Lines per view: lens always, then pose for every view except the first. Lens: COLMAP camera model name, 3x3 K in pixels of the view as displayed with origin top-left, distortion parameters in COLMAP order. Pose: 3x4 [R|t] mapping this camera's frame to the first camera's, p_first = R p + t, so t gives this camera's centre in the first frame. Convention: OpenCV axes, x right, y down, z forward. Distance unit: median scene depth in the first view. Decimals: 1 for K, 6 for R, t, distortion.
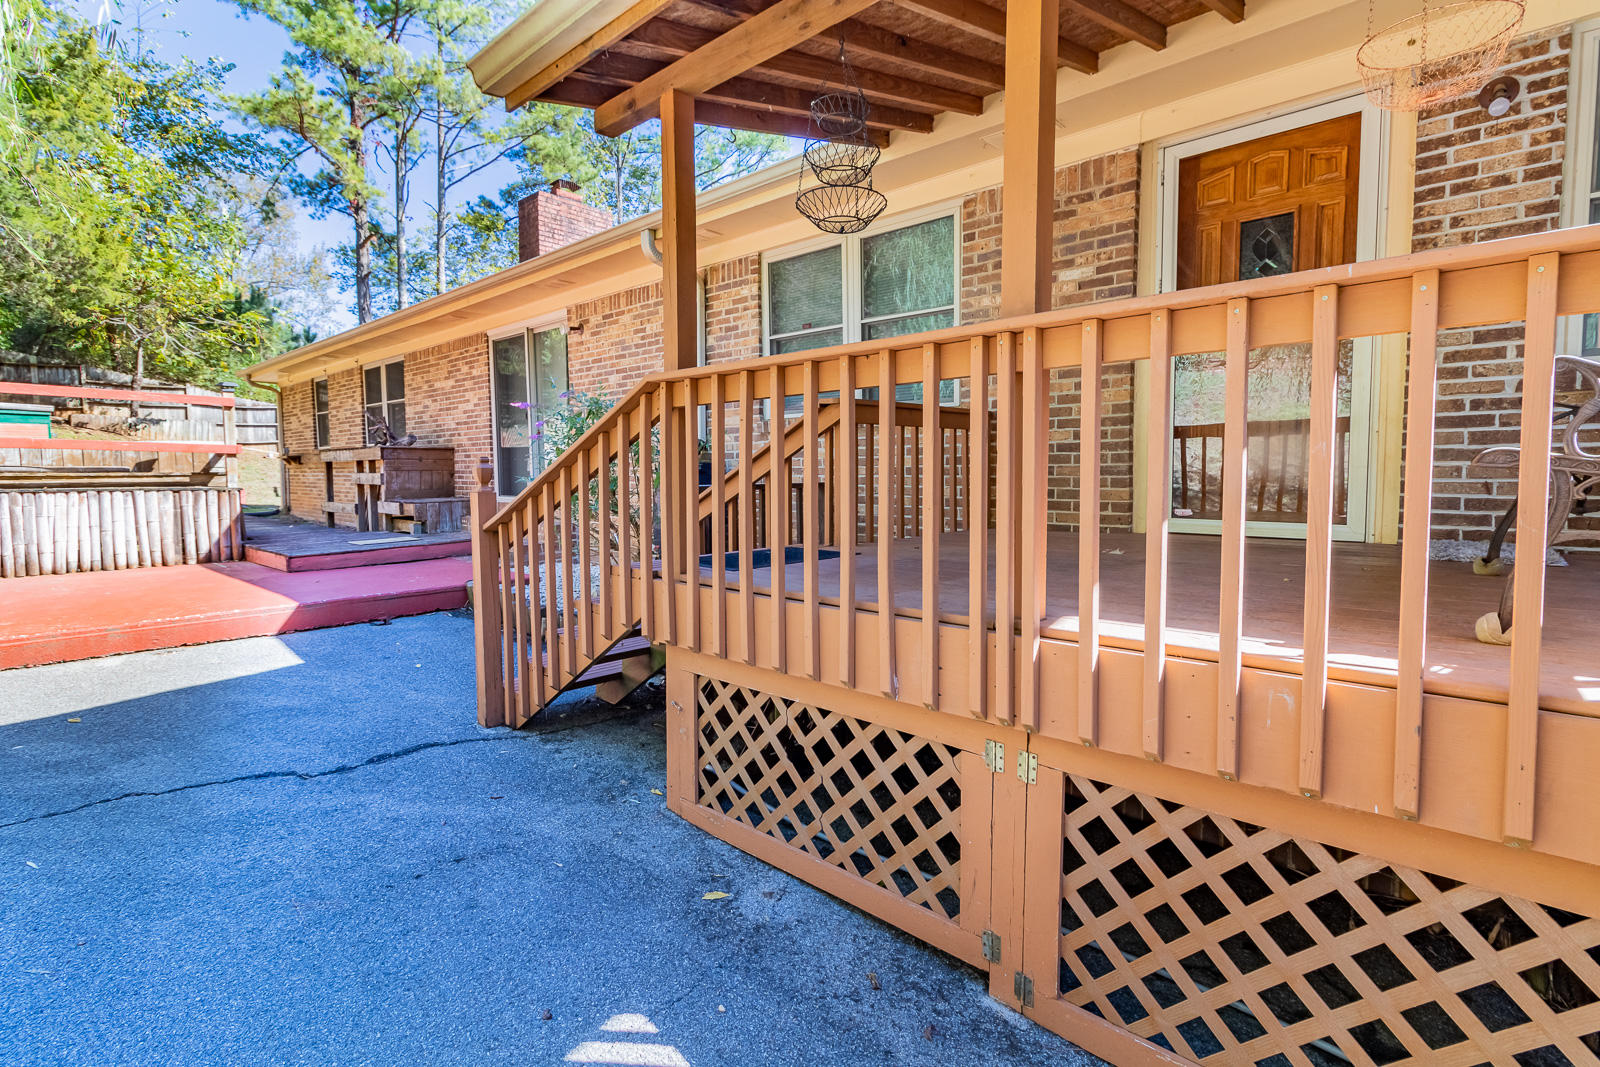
lens RADIAL K [[750.0, 0, 797.1], [0, 750.0, 516.2], [0, 0, 1]] dist [-0.001190, 0.000932]
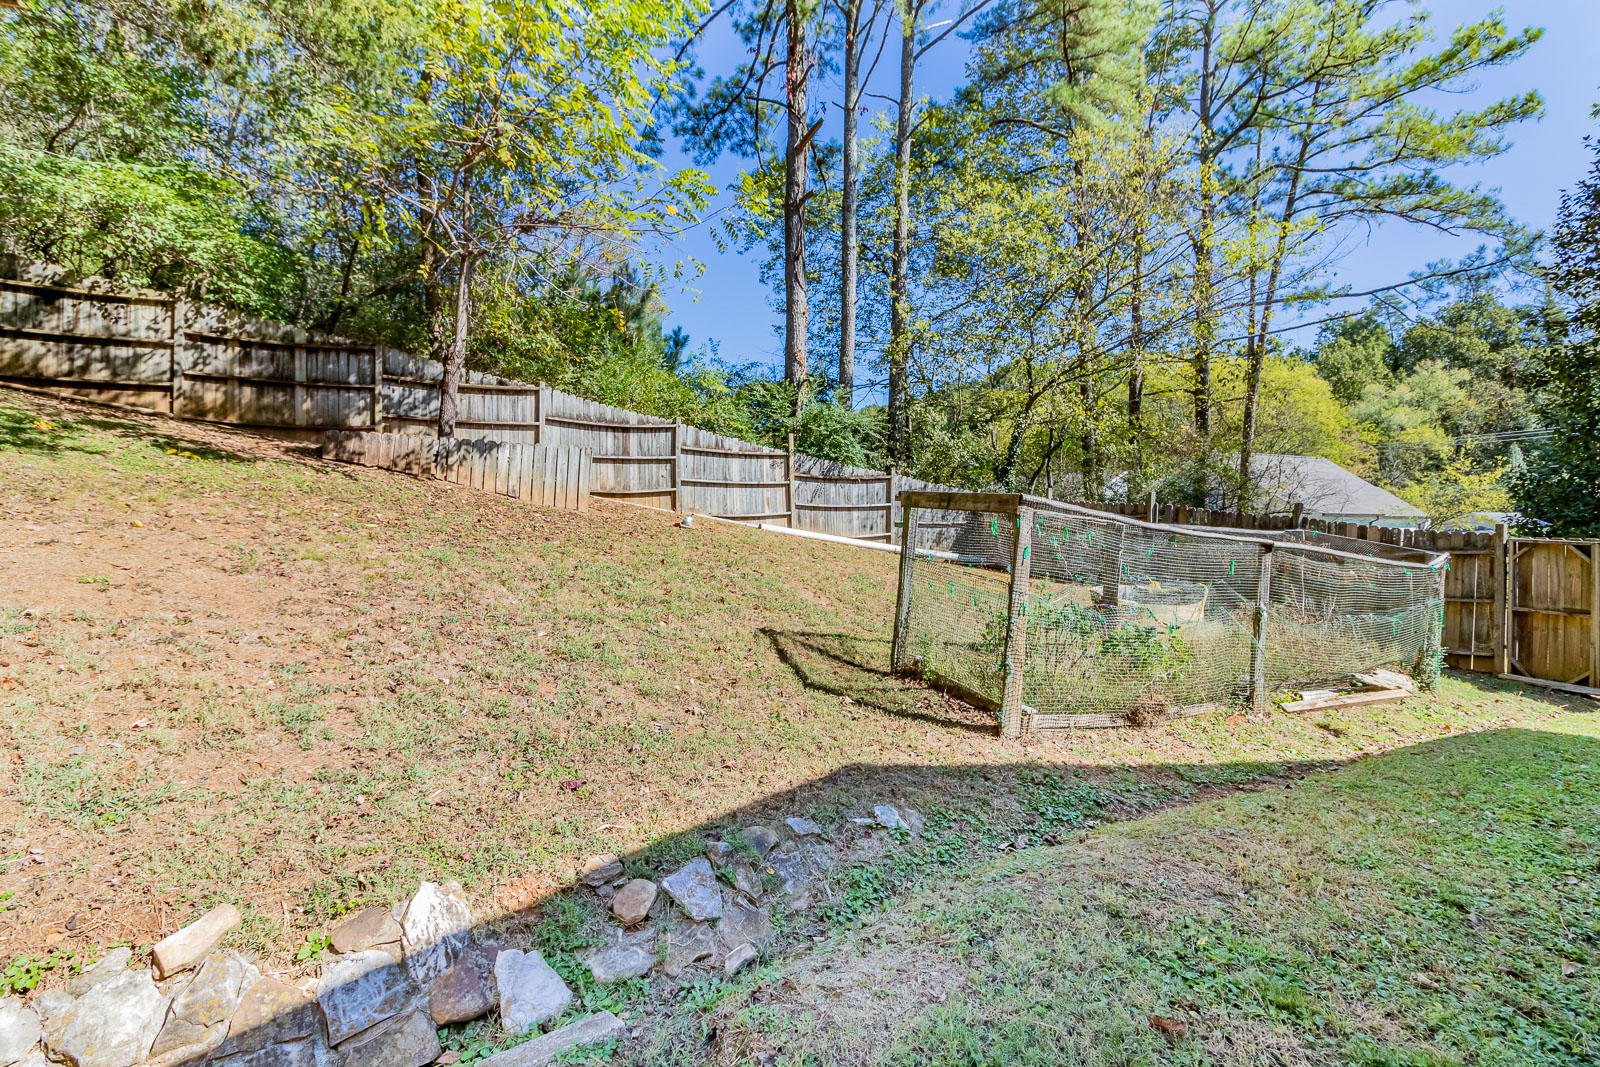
lens RADIAL K [[750.0, 0, 797.1], [0, 750.0, 516.2], [0, 0, 1]] dist [-0.001190, 0.000932]
pose [[0.944873, 0.006352, -0.327376, -1.081660], [-0.025262, 0.998246, -0.053542, -0.134110], [0.326462, 0.058861, 0.943376, 1.305310]]
